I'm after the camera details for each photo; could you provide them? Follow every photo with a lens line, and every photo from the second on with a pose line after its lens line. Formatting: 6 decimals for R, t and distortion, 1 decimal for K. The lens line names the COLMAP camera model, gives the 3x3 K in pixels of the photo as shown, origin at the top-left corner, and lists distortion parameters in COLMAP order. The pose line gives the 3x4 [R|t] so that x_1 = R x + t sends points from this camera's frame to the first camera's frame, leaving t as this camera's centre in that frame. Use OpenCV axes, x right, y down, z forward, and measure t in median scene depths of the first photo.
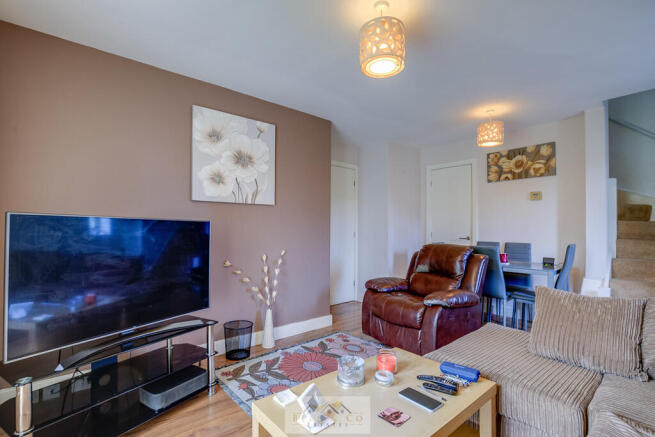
lens RADIAL K [[318.3, 0, 325.1], [0, 318.3, 223.6], [0, 0, 1]] dist [-0.024767, 0.000755]
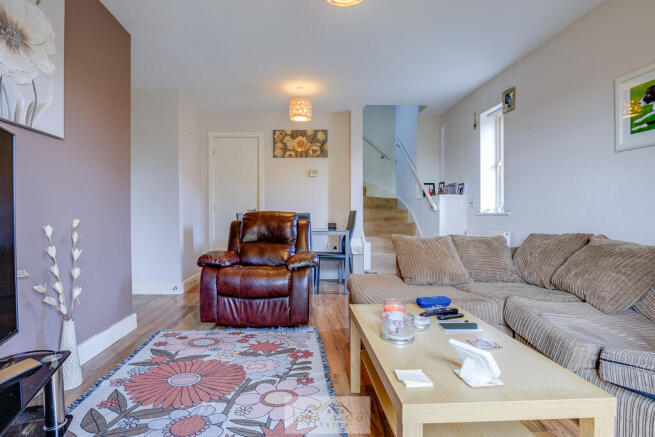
lens RADIAL K [[318.3, 0, 323.5], [0, 318.3, 220.8], [0, 0, 1]] dist [-0.024767, 0.000755]
pose [[0.612986, -0.019678, 0.789848, -0.259252], [-0.004647, 0.999583, 0.028510, 0.057574], [-0.790080, -0.021146, 0.612639, 0.236163]]
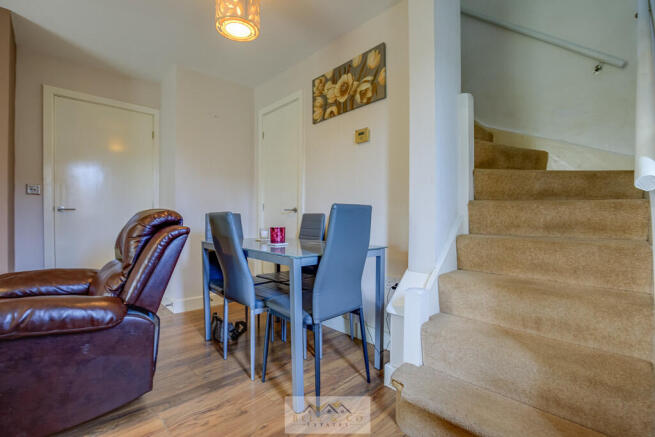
lens RADIAL K [[318.3, 0, 327.0], [0, 318.3, 216.0], [0, 0, 1]] dist [-0.024767, 0.000755]
pose [[0.999600, 0.004423, 0.027941, 0.593011], [-0.004107, 0.999927, -0.011345, 0.075197], [-0.027989, 0.011226, 0.999545, 0.393017]]
